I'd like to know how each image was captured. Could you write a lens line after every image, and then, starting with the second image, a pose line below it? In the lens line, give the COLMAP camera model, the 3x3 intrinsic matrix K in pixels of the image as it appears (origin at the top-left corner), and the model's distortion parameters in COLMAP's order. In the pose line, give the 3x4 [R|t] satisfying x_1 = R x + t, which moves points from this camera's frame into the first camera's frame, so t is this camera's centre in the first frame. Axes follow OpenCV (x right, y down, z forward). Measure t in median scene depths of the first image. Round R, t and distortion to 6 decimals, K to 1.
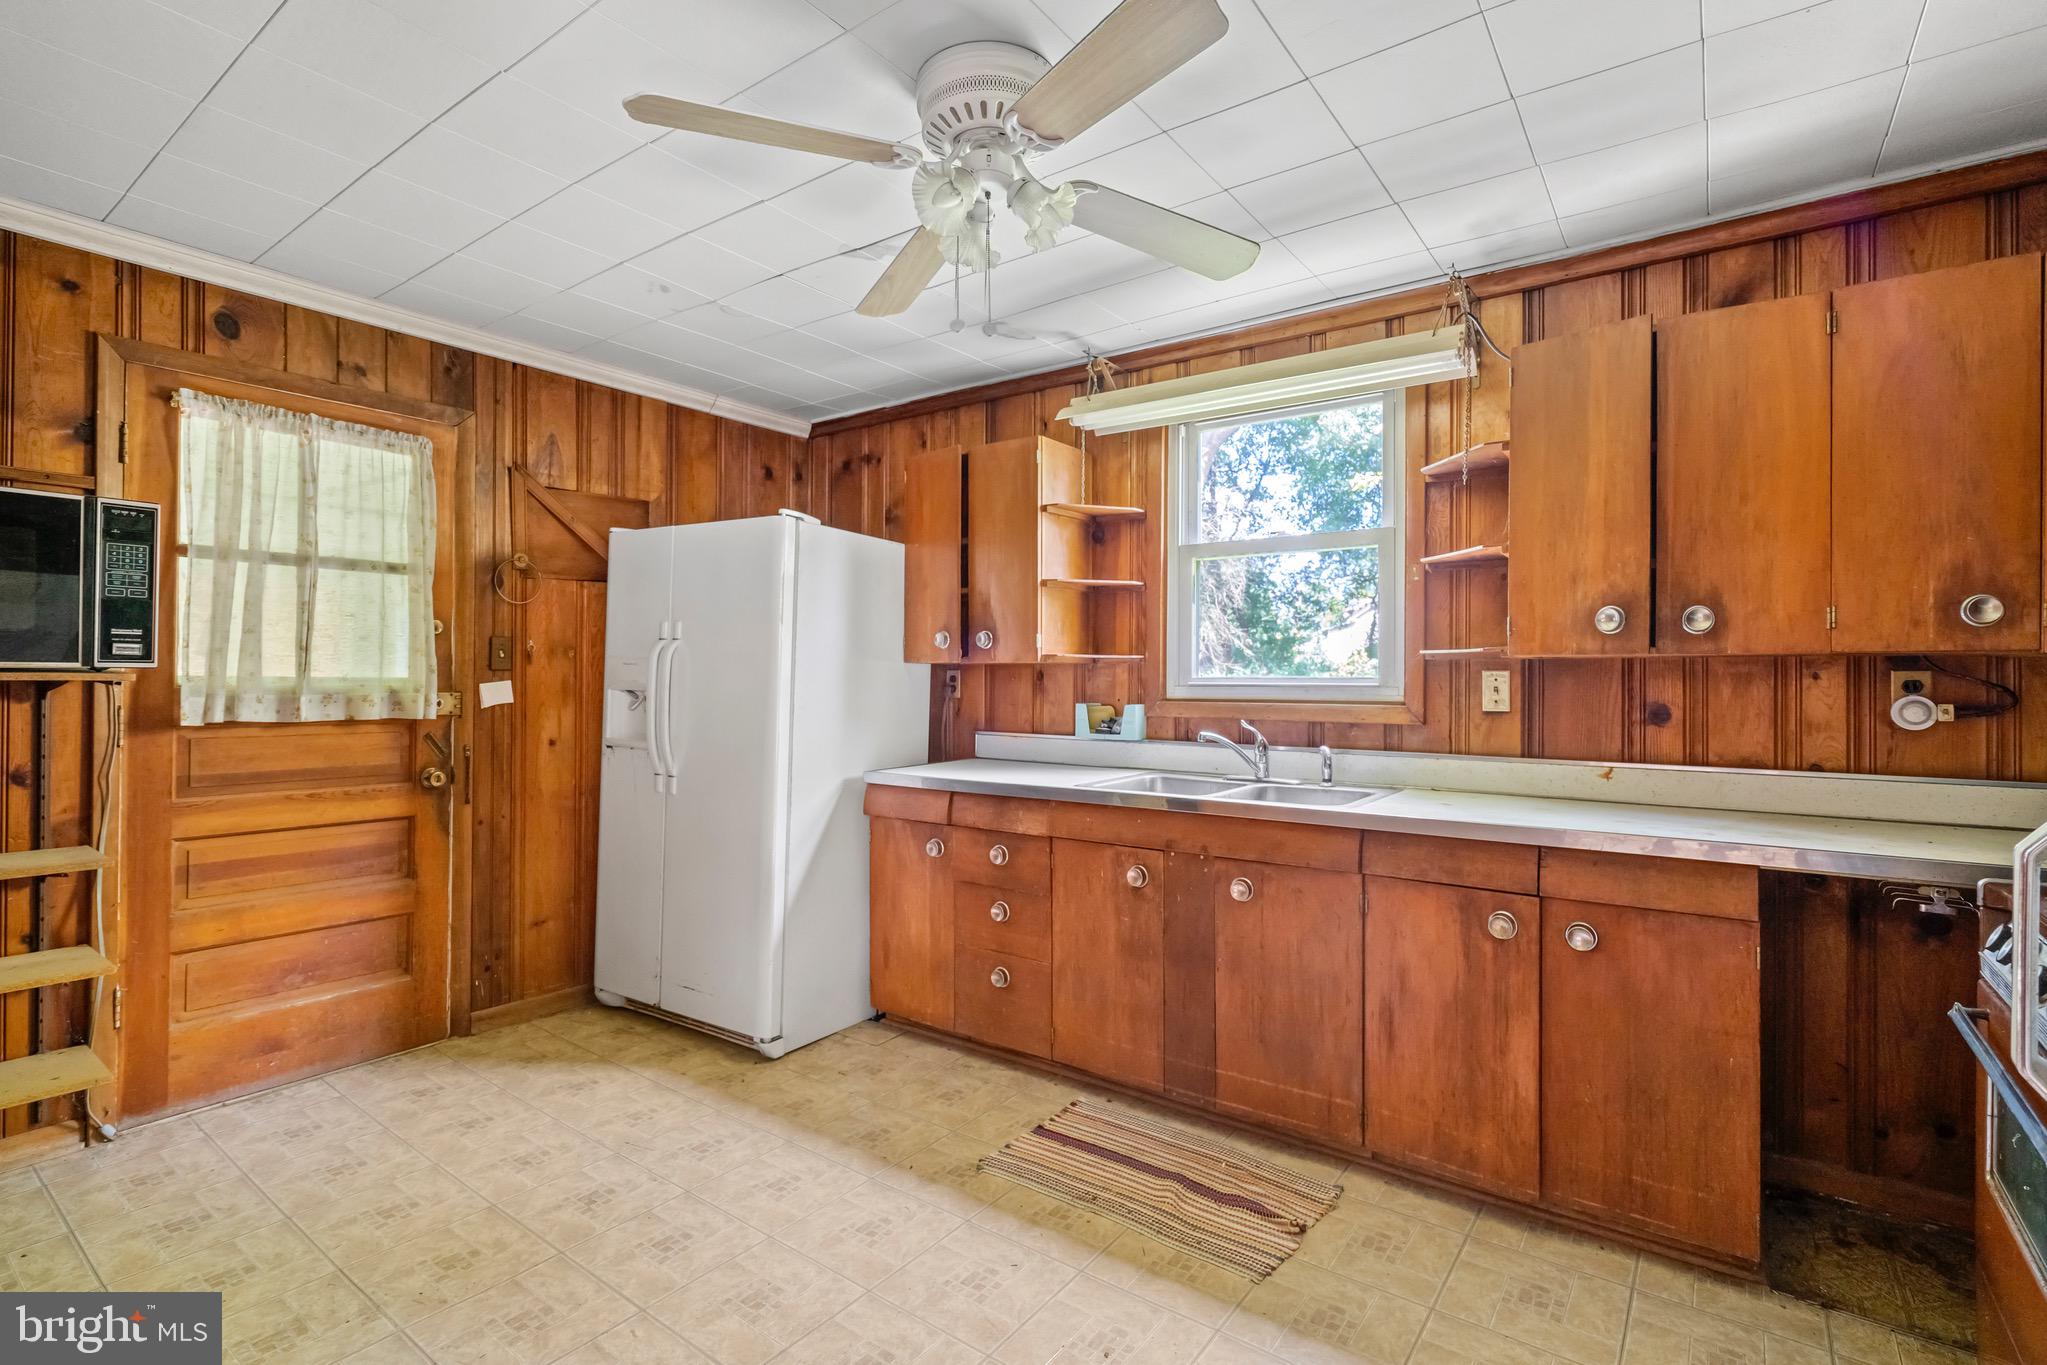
lens RADIAL K [[937.1, 0, 1011.8], [0, 937.1, 678.2], [0, 0, 1]] dist [-0.004788, 0.000916]
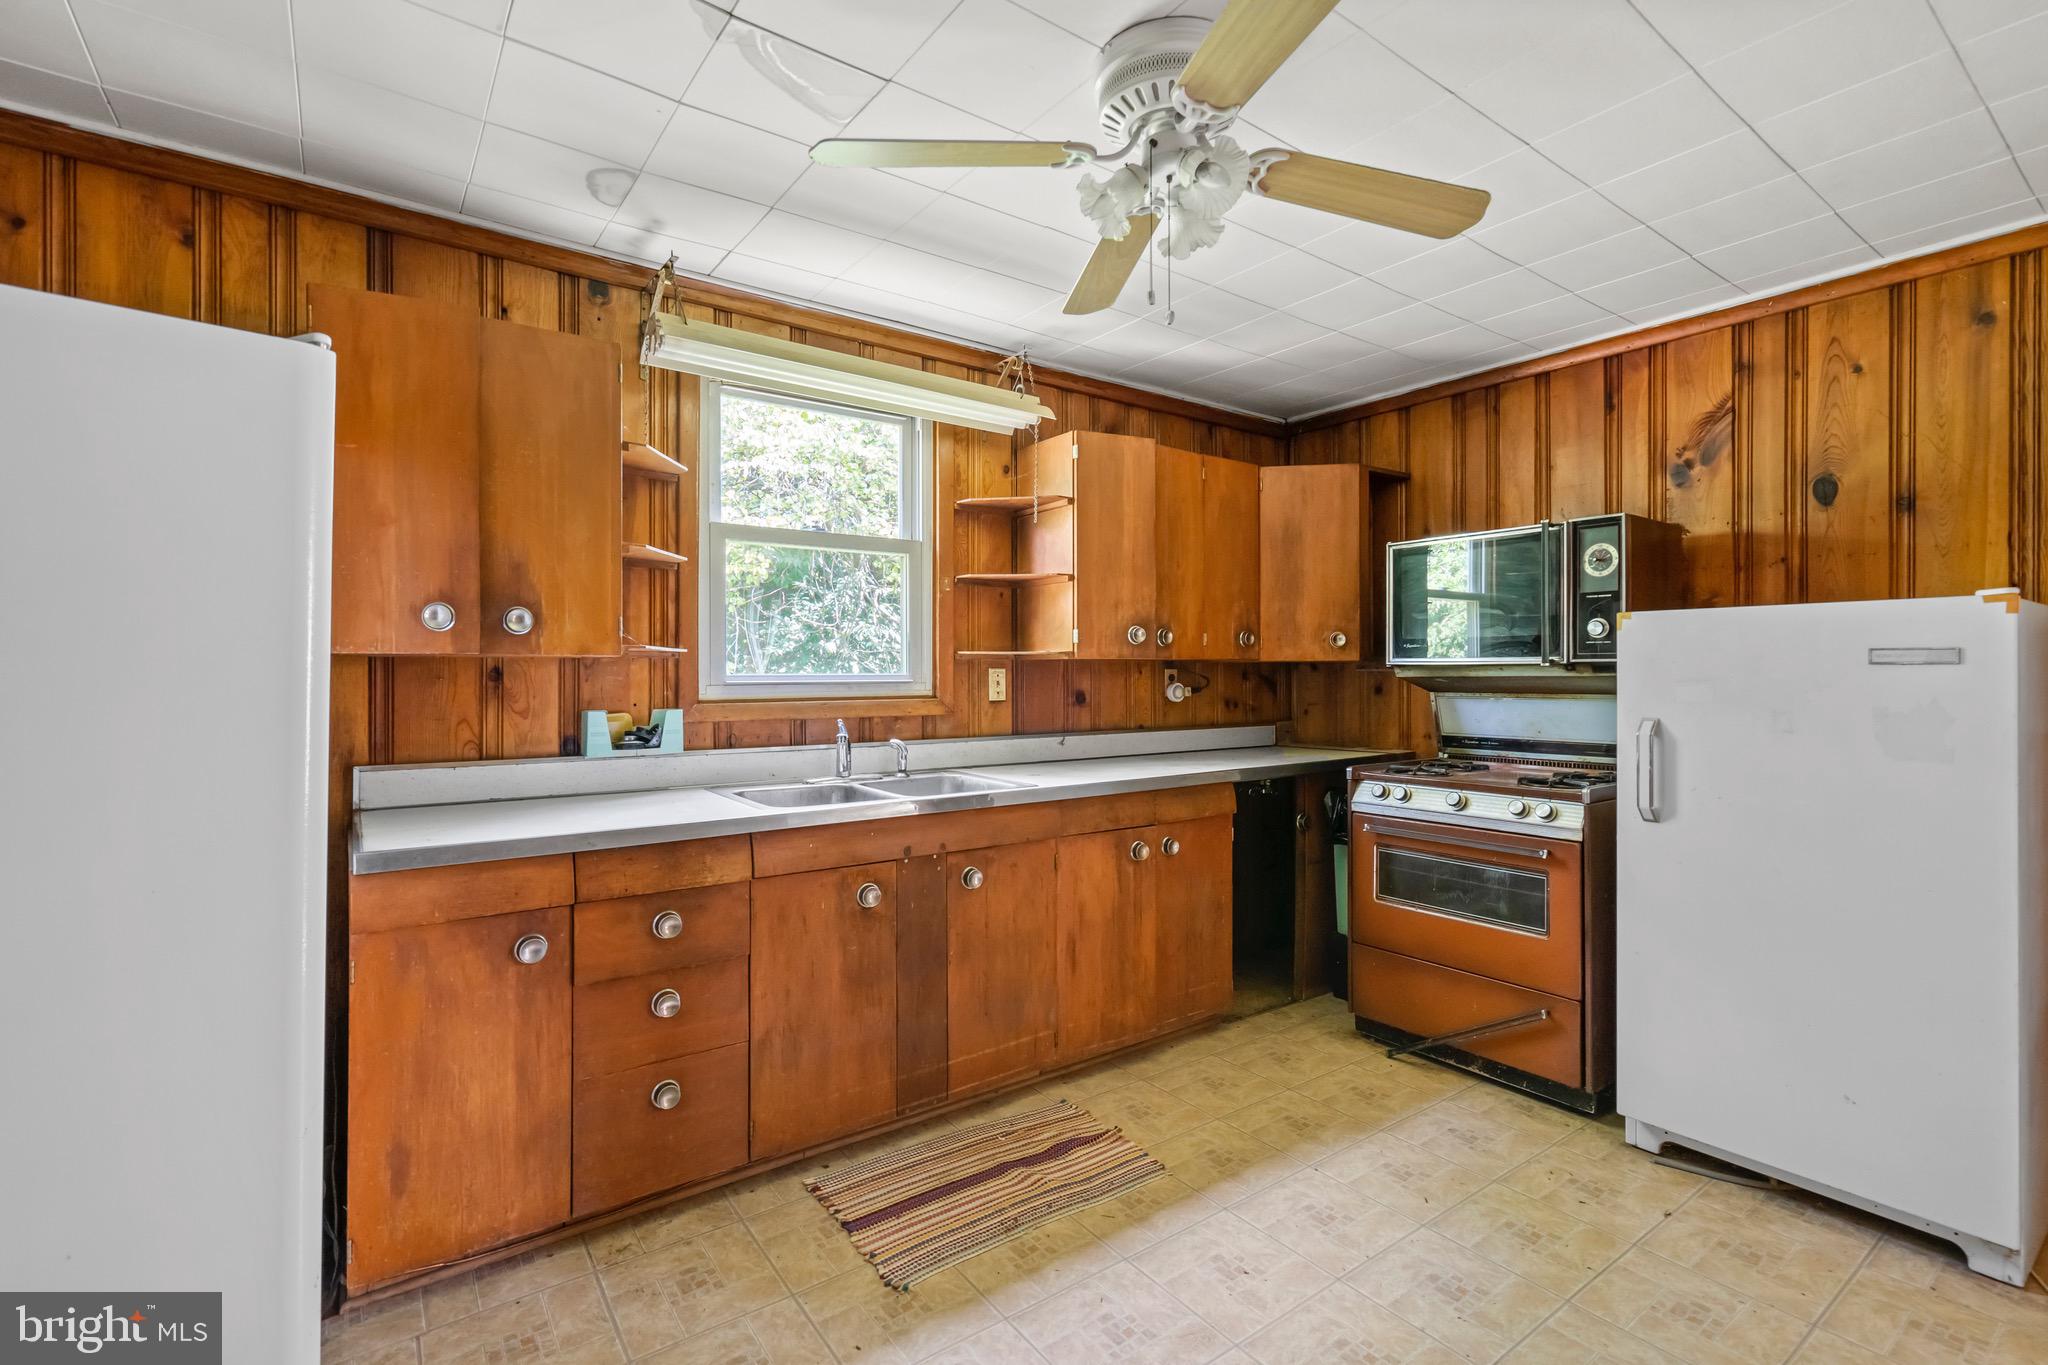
lens RADIAL K [[937.5, 0, 1010.5], [0, 937.5, 671.8], [0, 0, 1]] dist [-0.004788, 0.000916]
pose [[0.306685, -0.004511, 0.951800, -0.694218], [0.002820, 0.999989, 0.003831, -0.008370], [-0.951807, 0.001509, 0.306695, 0.598228]]
